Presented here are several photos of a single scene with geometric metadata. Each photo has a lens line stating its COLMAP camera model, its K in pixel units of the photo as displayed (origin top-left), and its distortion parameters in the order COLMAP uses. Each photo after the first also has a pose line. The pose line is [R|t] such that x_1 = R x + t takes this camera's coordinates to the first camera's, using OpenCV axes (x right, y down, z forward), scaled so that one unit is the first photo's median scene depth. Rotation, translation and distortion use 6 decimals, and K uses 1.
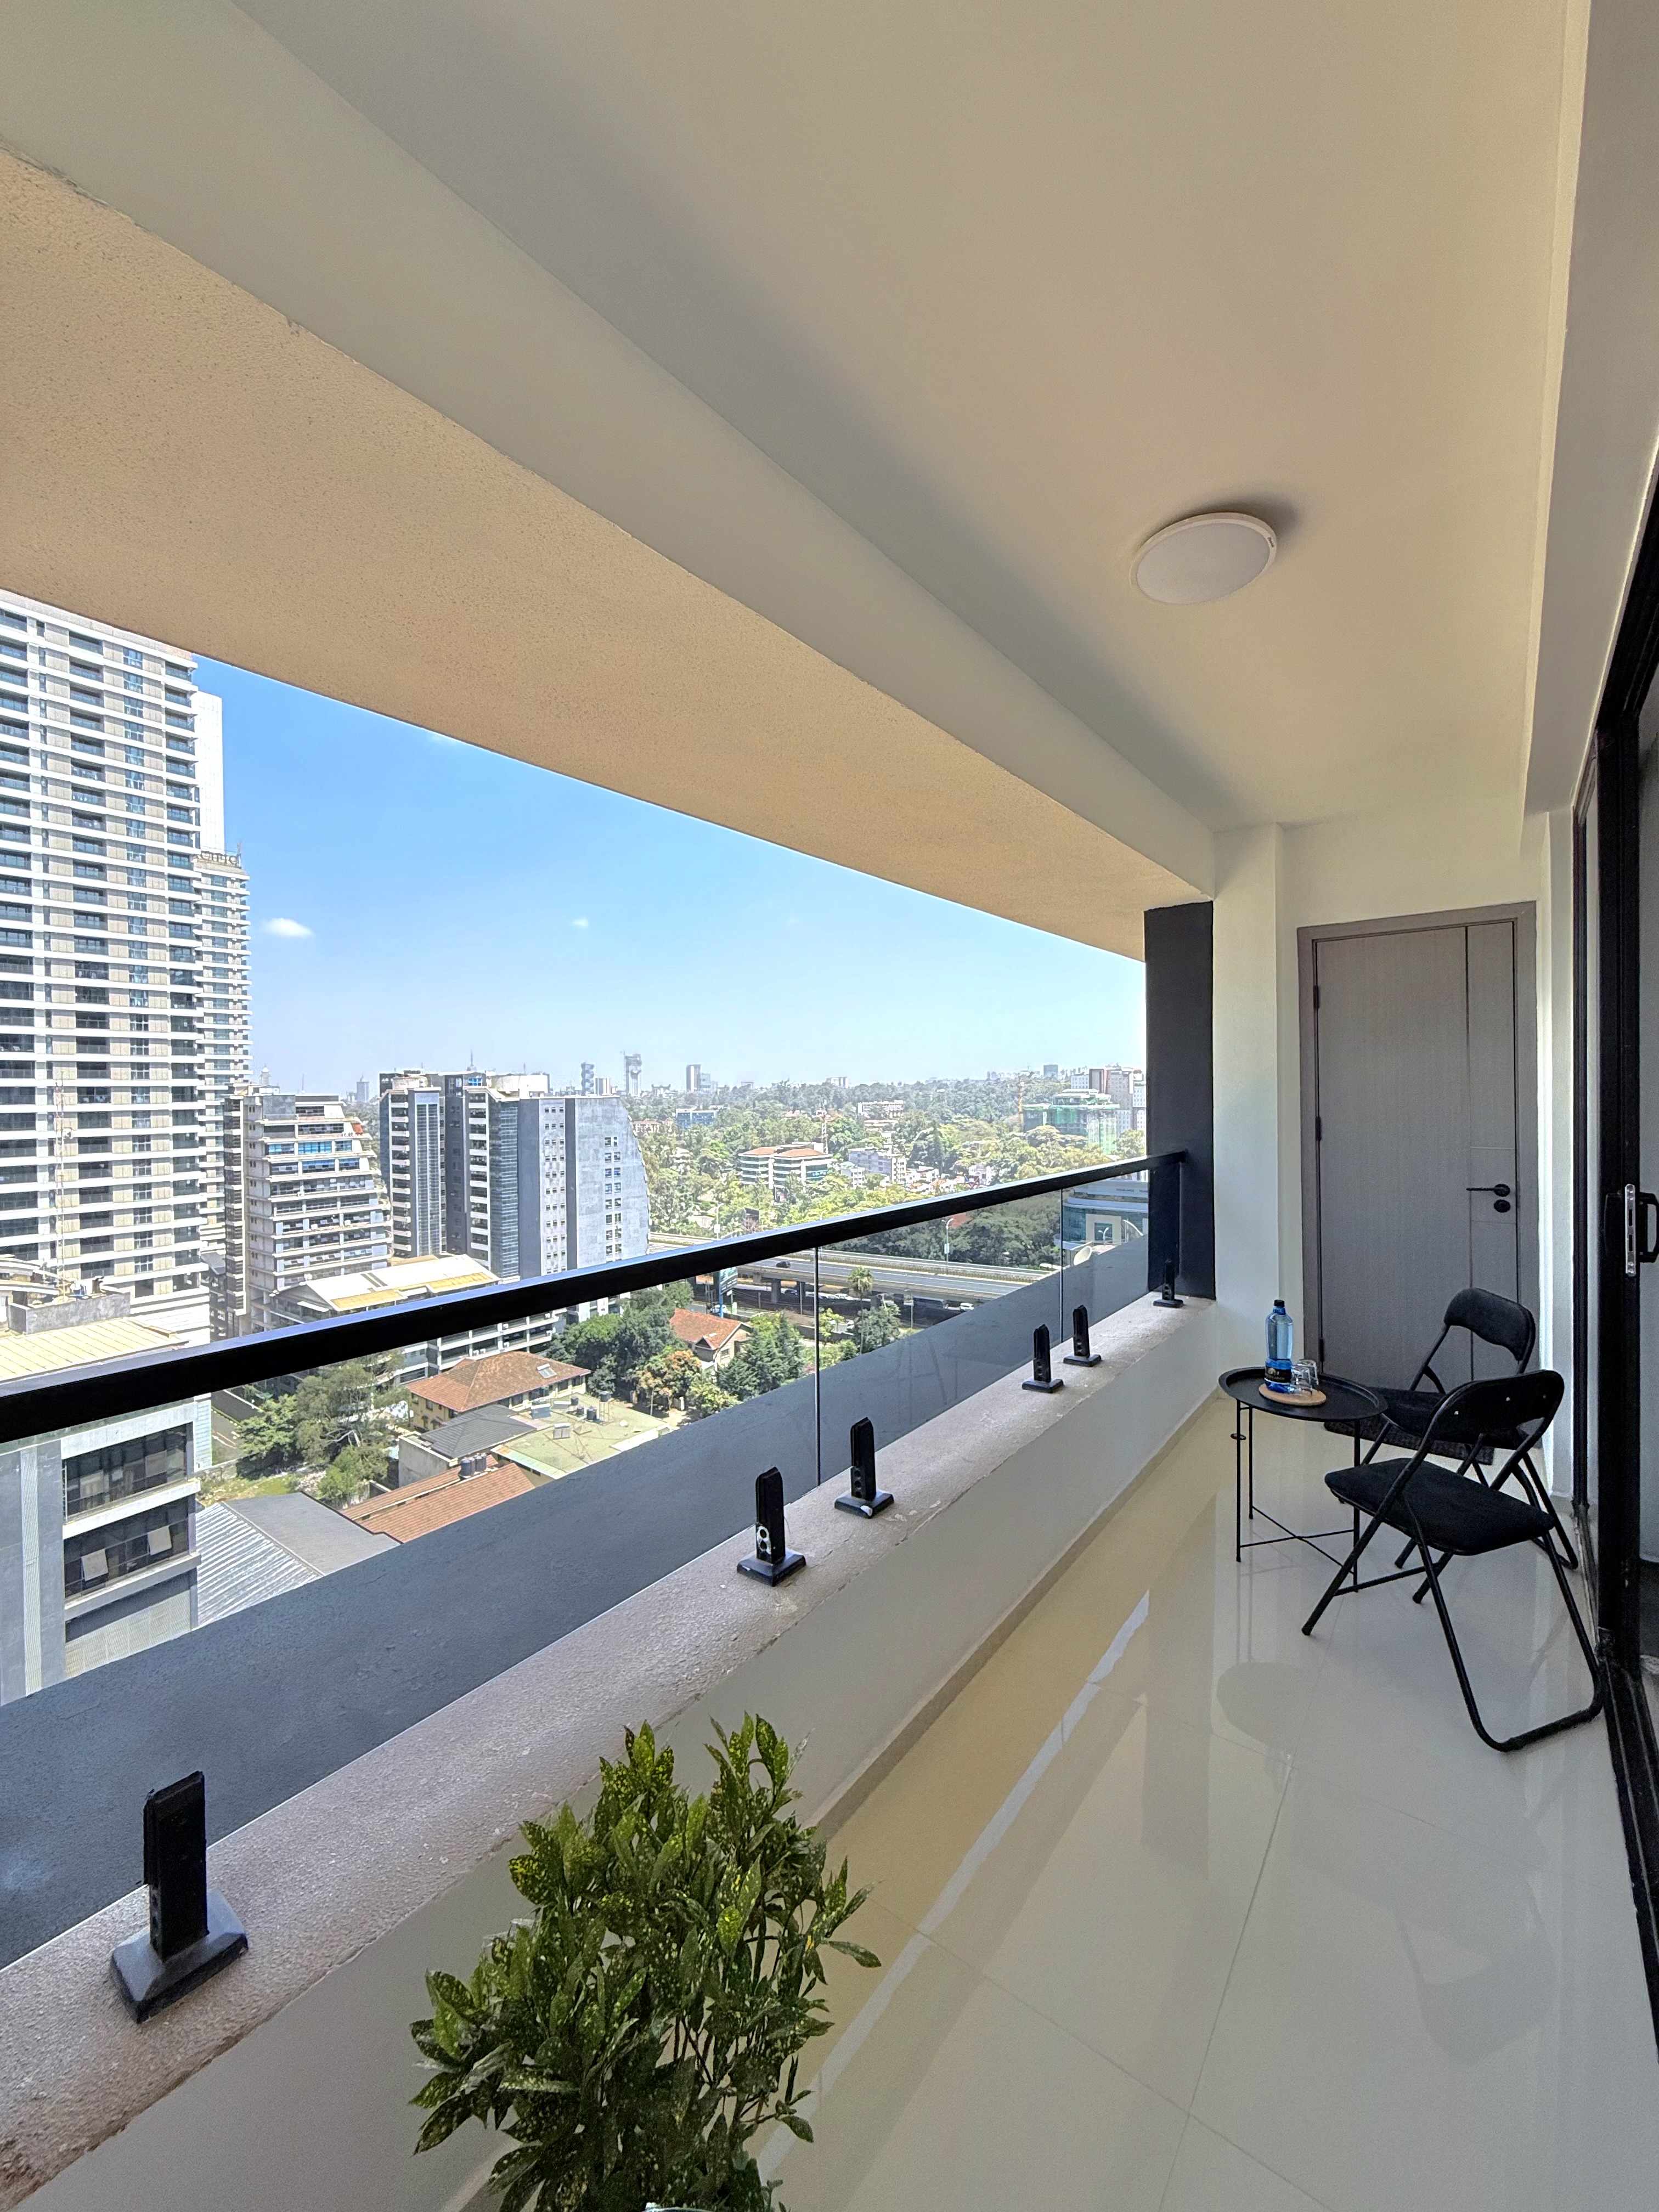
lens RADIAL K [[870.4, 0, 829.5], [0, 870.4, 1106.0], [0, 0, 1]] dist [-0.015183, 0.000180]
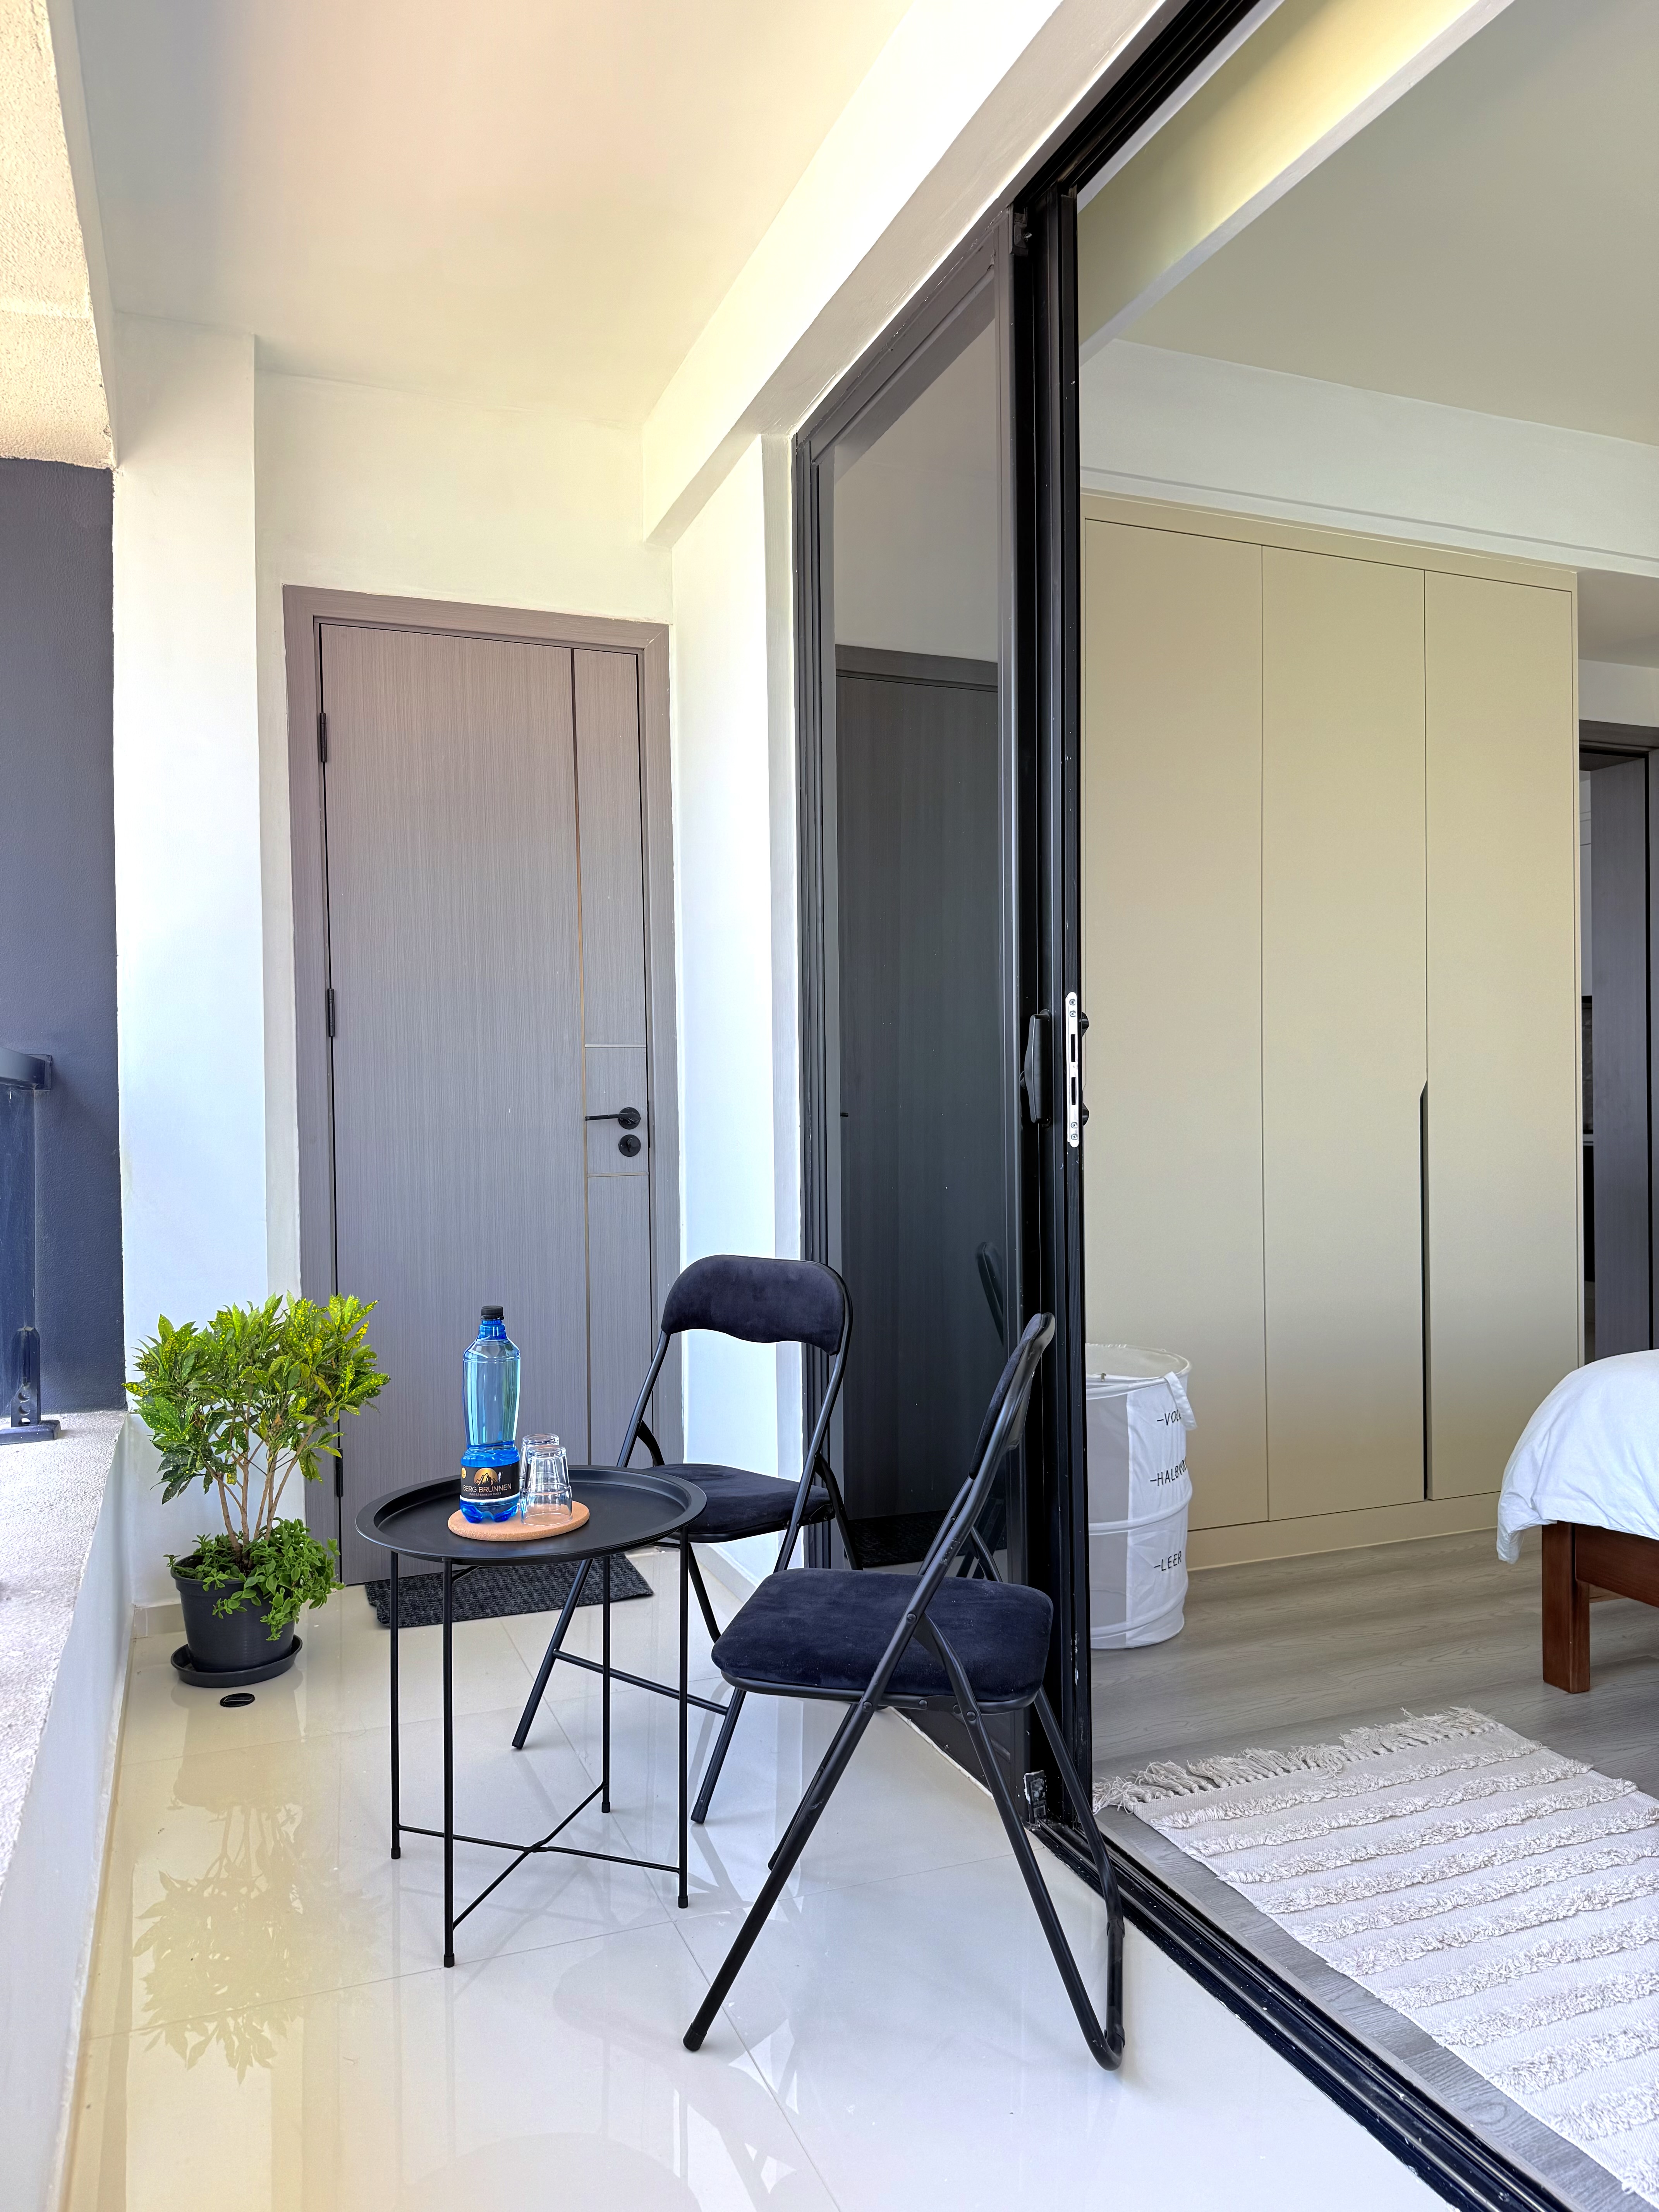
lens RADIAL K [[1574.8, 0, 829.5], [0, 1574.8, 1106.0], [0, 0, 1]] dist [0.003867, 0.000067]
pose [[0.514339, 0.001806, 0.857585, -0.047458], [0.024765, 0.999549, -0.016958, 0.110759], [-0.857229, 0.029960, 0.514063, 0.348368]]
